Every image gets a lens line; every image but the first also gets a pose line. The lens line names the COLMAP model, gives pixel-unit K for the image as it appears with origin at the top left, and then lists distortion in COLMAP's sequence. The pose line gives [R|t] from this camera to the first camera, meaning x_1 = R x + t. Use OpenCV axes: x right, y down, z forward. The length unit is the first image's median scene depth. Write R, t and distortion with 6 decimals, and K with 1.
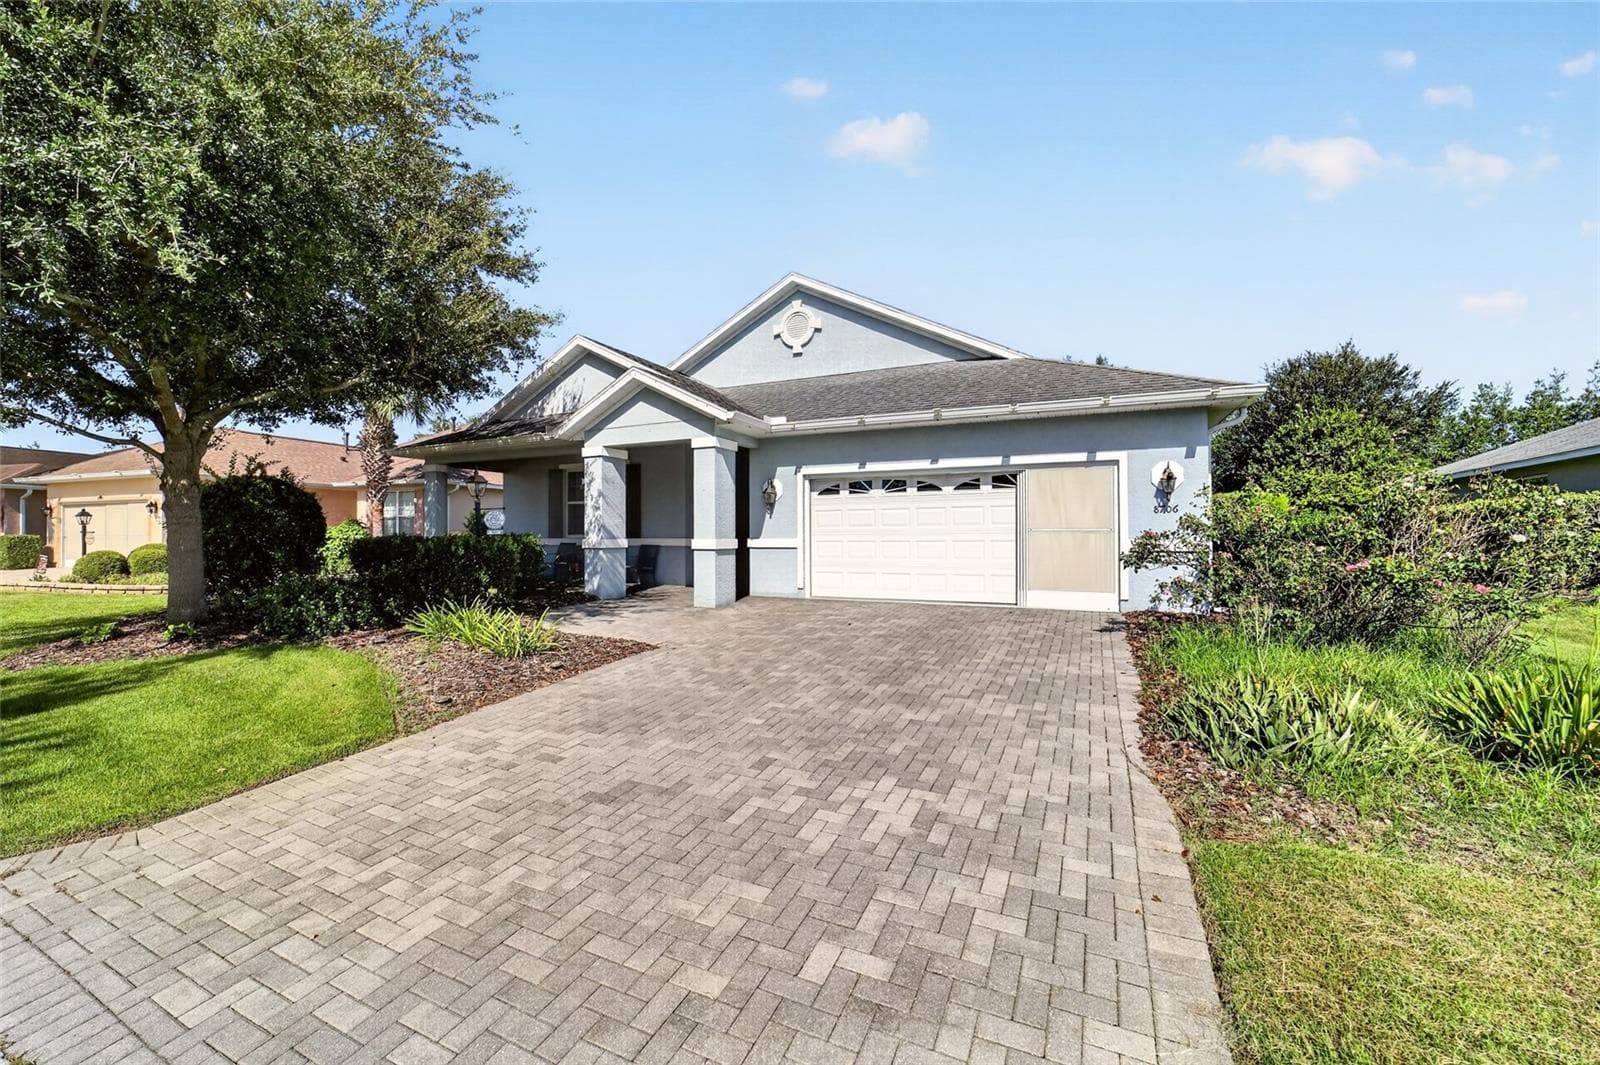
lens RADIAL K [[616.3, 0, 800.0], [0, 616.3, 532.5], [0, 0, 1]] dist [-0.034533, 0.000368]
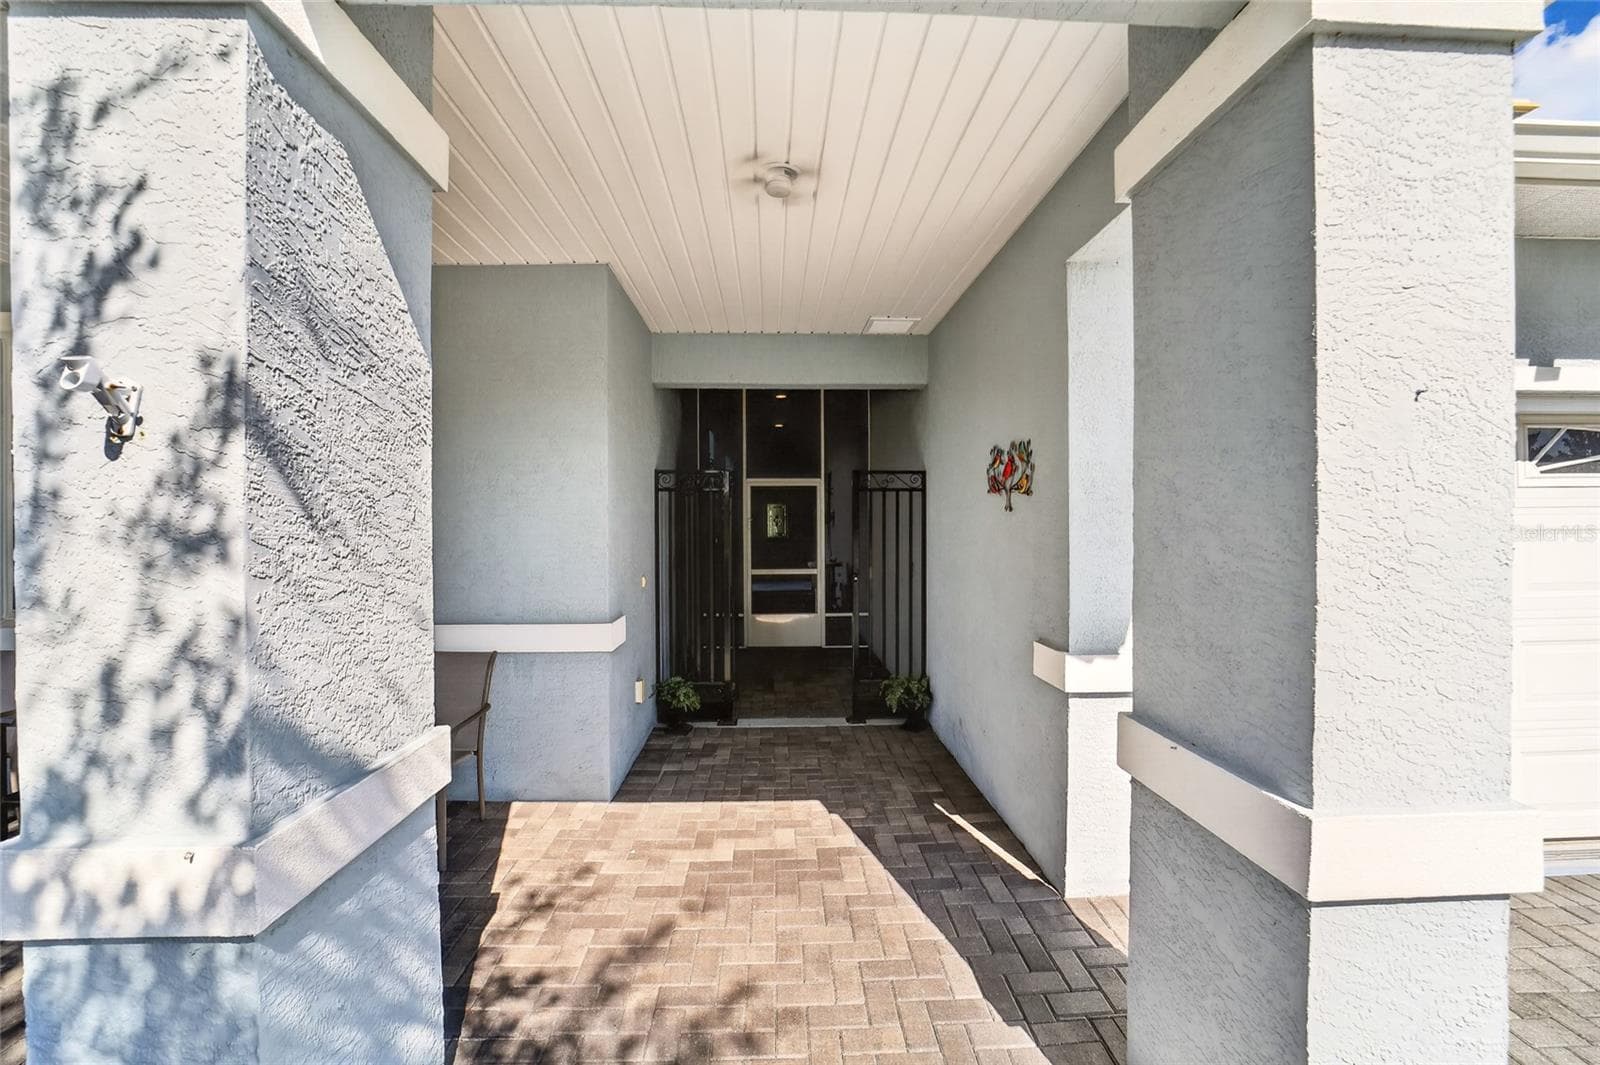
lens RADIAL K [[624.5, 0, 802.3], [0, 624.5, 537.4], [0, 0, 1]] dist [-0.038402, 0.007743]
pose [[0.883831, -0.015590, 0.467546, -0.287316], [0.001141, 0.999513, 0.031172, -0.043933], [-0.467805, -0.027017, 0.883419, 0.864623]]
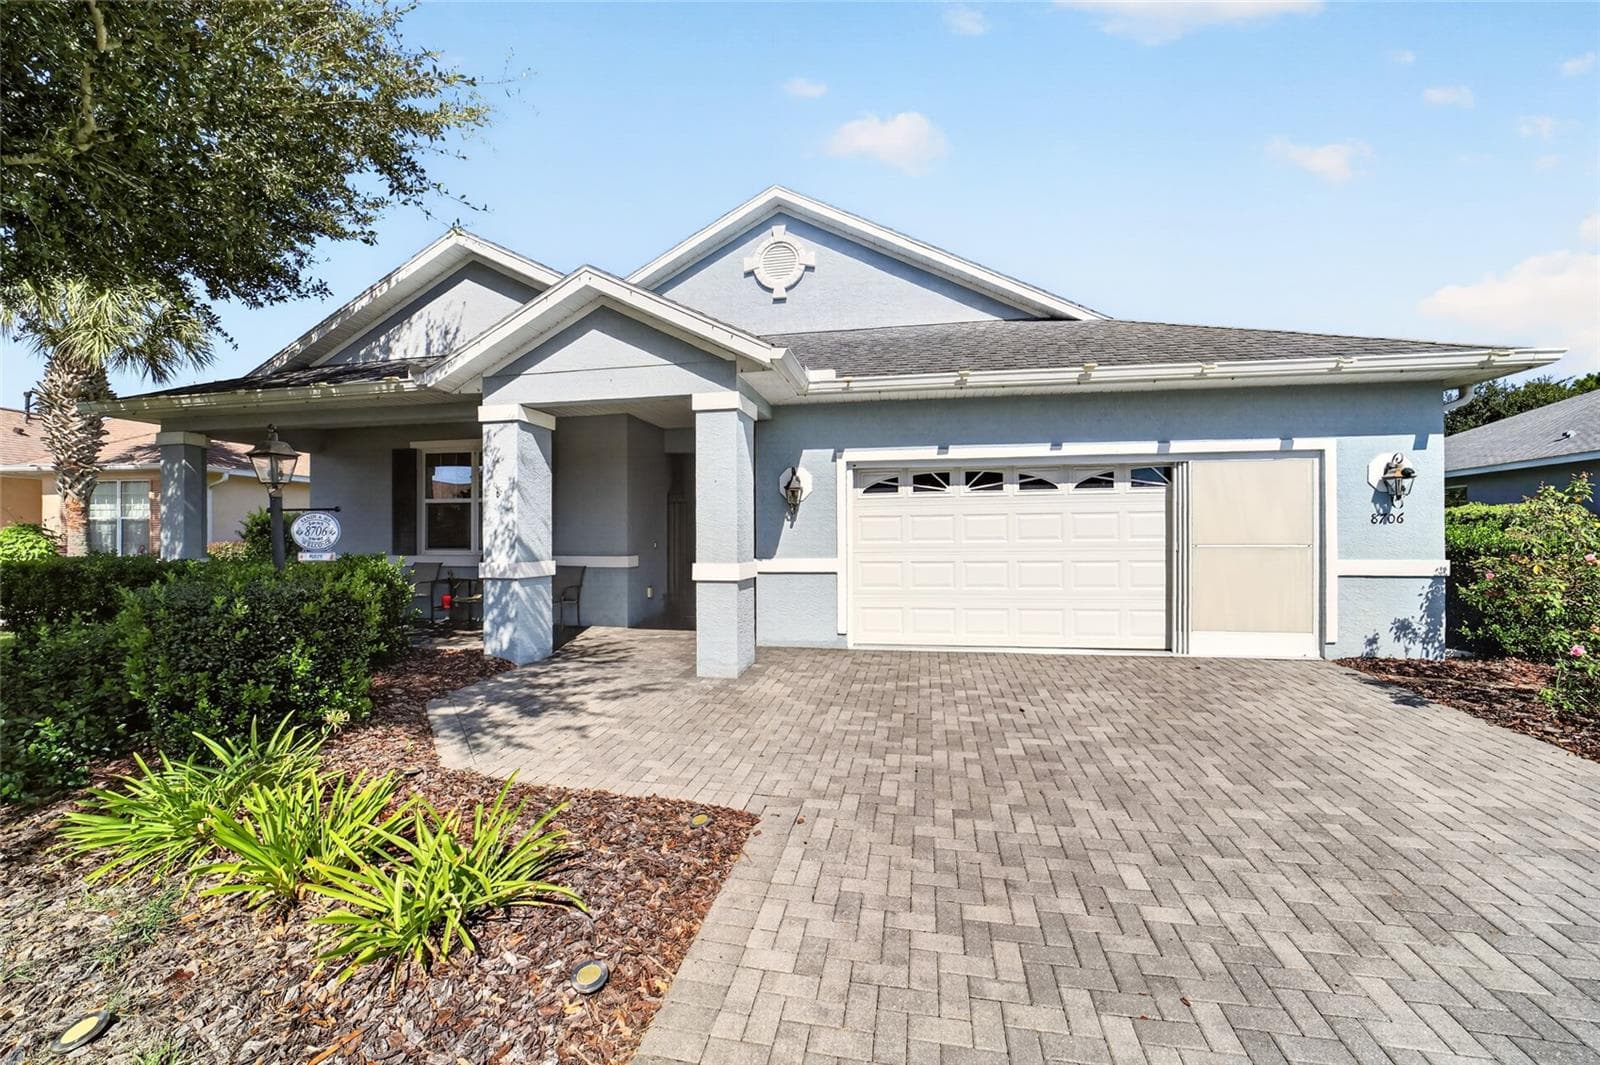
lens RADIAL K [[624.5, 0, 802.3], [0, 624.5, 537.4], [0, 0, 1]] dist [-0.038402, 0.007743]
pose [[0.969132, -0.002305, 0.246532, -0.203202], [0.001610, 0.999994, 0.003023, -0.014451], [-0.246538, -0.002533, 0.969130, 0.357256]]
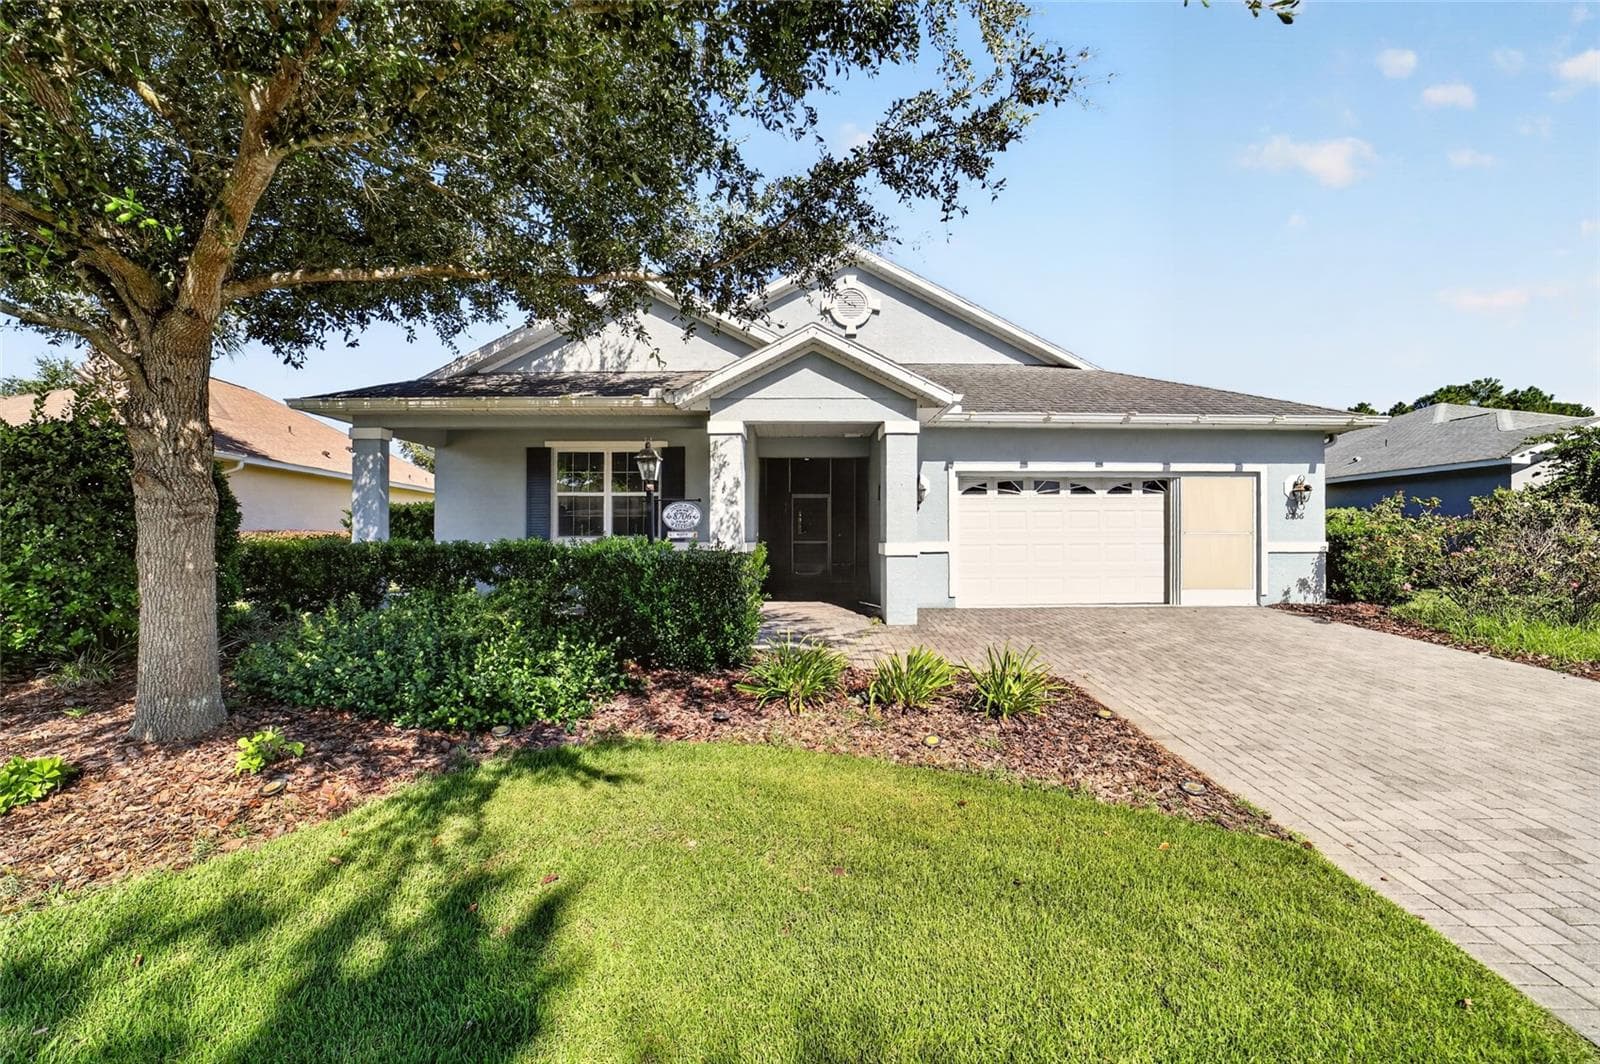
lens RADIAL K [[624.5, 0, 802.3], [0, 624.5, 536.9], [0, 0, 1]] dist [-0.038402, 0.007743]
pose [[0.902275, 0.000018, 0.431161, -0.582987], [-0.002526, 0.999983, 0.005245, -0.001507], [-0.431154, -0.005821, 0.902260, 0.268330]]
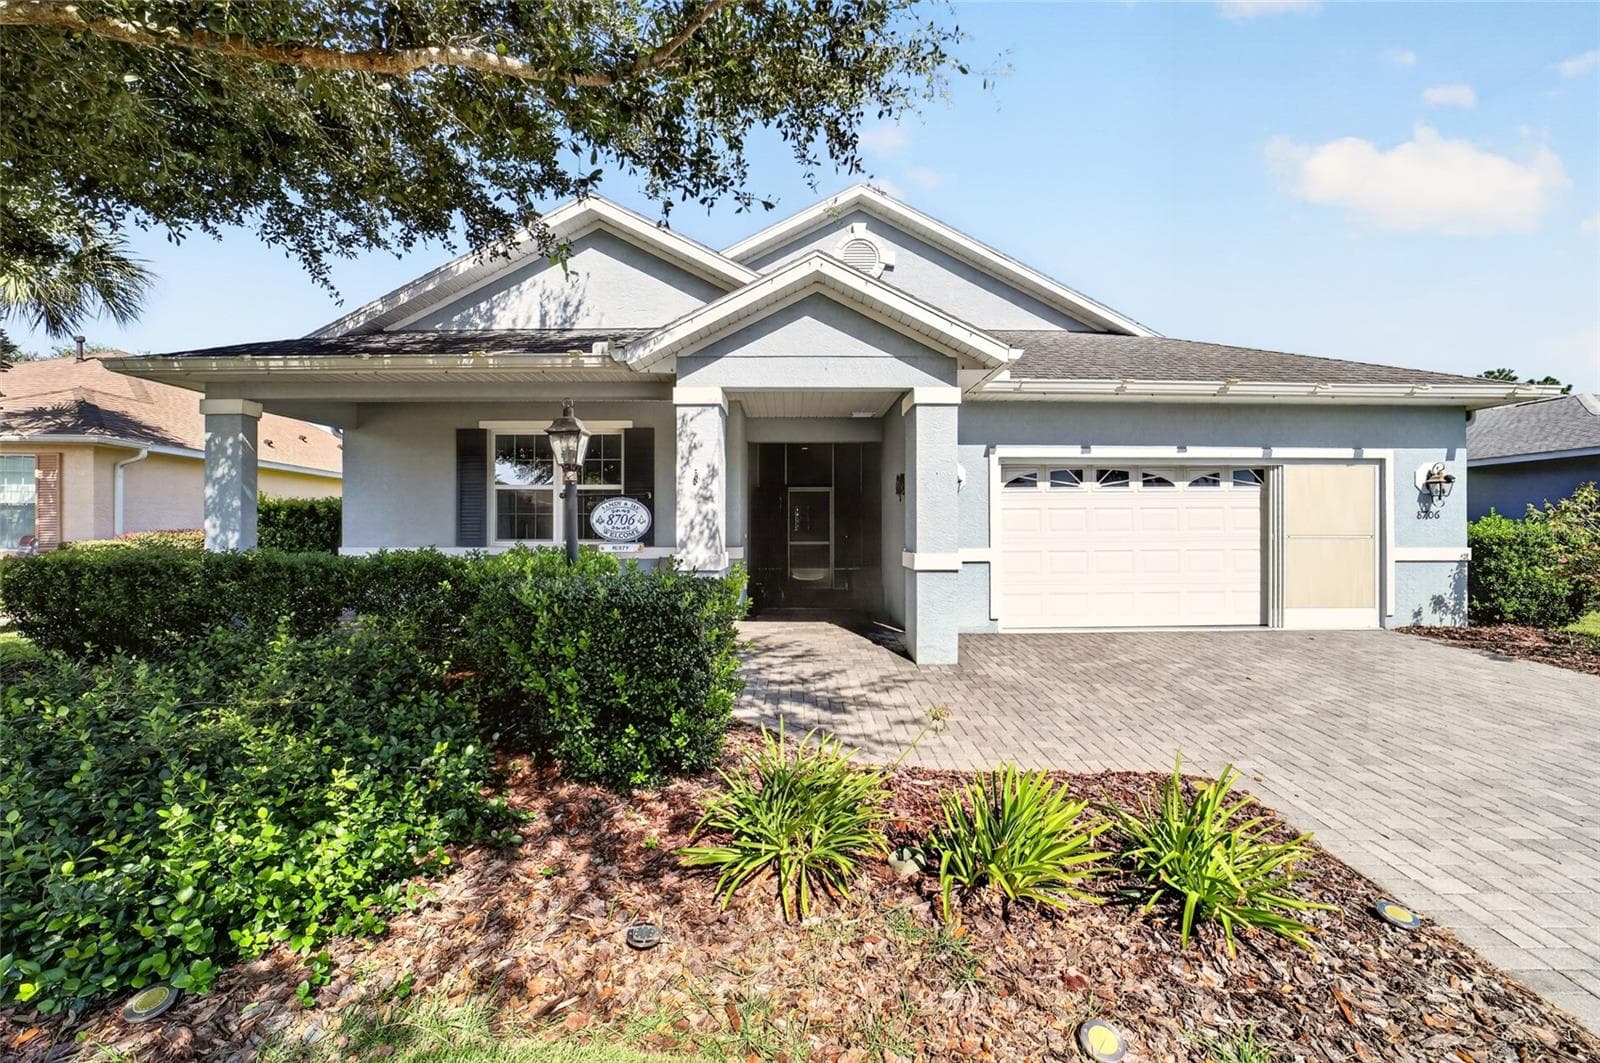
lens RADIAL K [[617.1, 0, 800.0], [0, 617.1, 531.5], [0, 0, 1]] dist [-0.037134, 0.008114]
pose [[0.901706, -0.001478, 0.432347, -0.494847], [-0.001914, 0.999971, 0.007411, -0.013870], [-0.432345, -0.007511, 0.901677, 0.458820]]
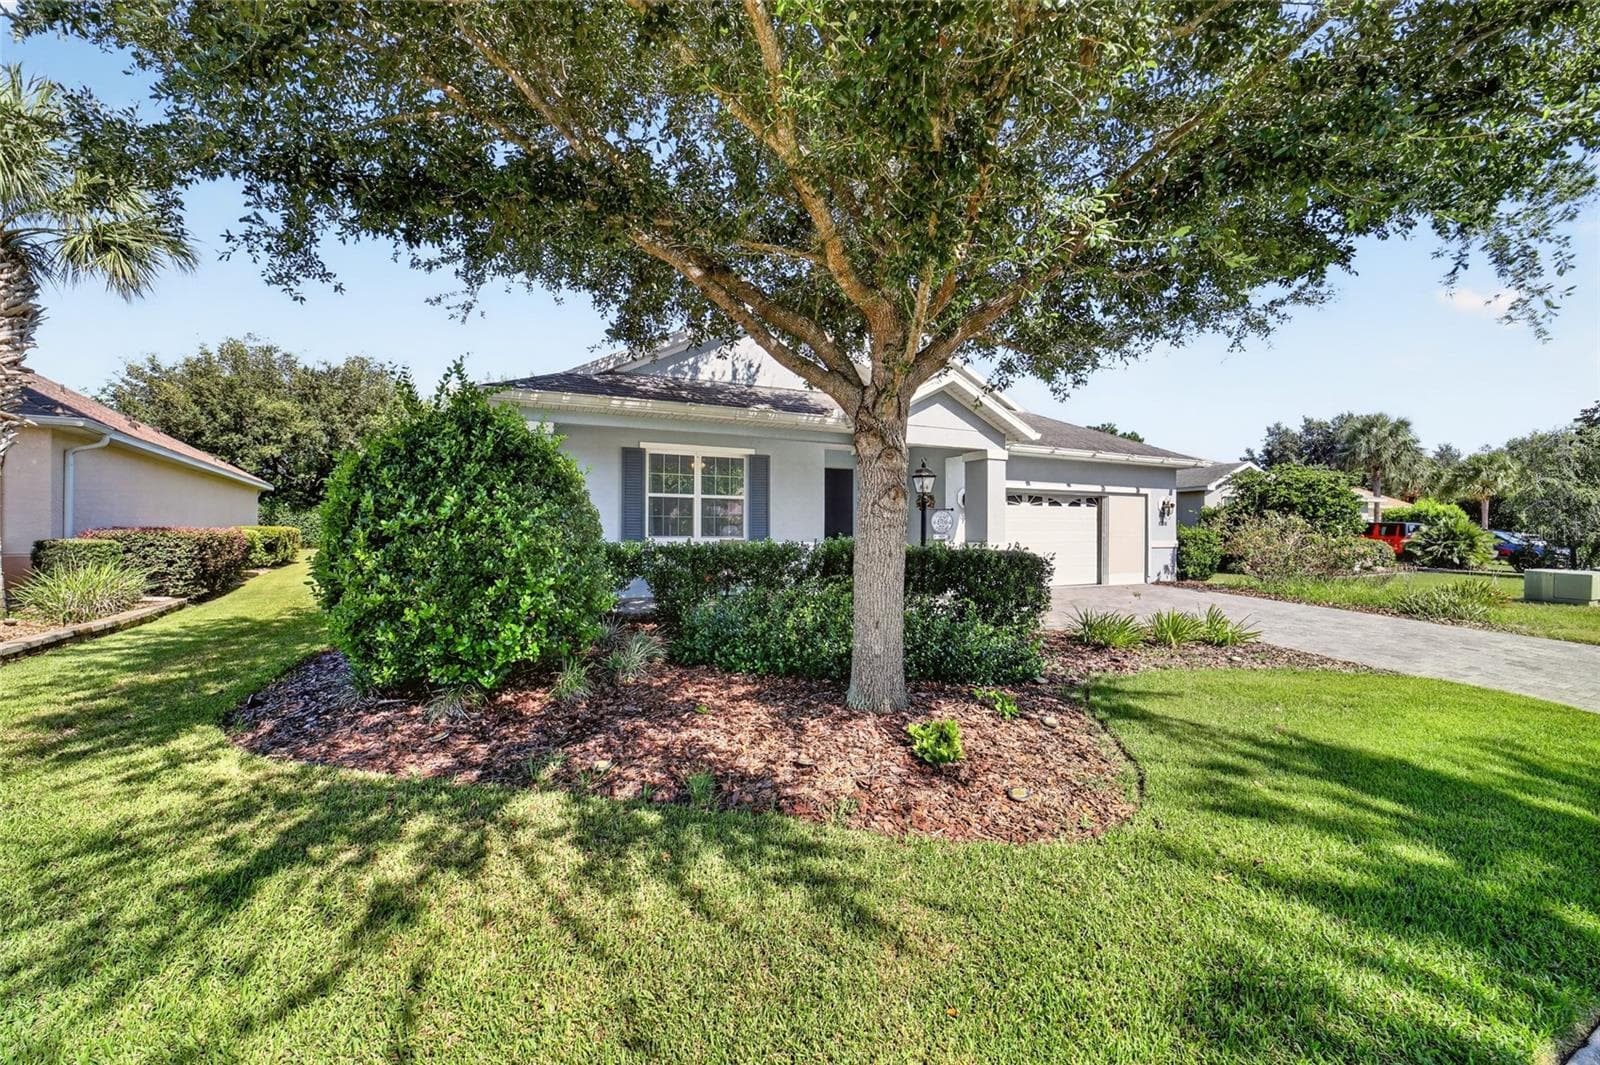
lens RADIAL K [[624.5, 0, 802.3], [0, 624.5, 537.4], [0, 0, 1]] dist [-0.038402, 0.007743]
pose [[0.638131, -0.002946, 0.769922, -1.118153], [-0.005233, 0.999953, 0.008163, -0.005246], [-0.769910, -0.009238, 0.638086, 0.508978]]
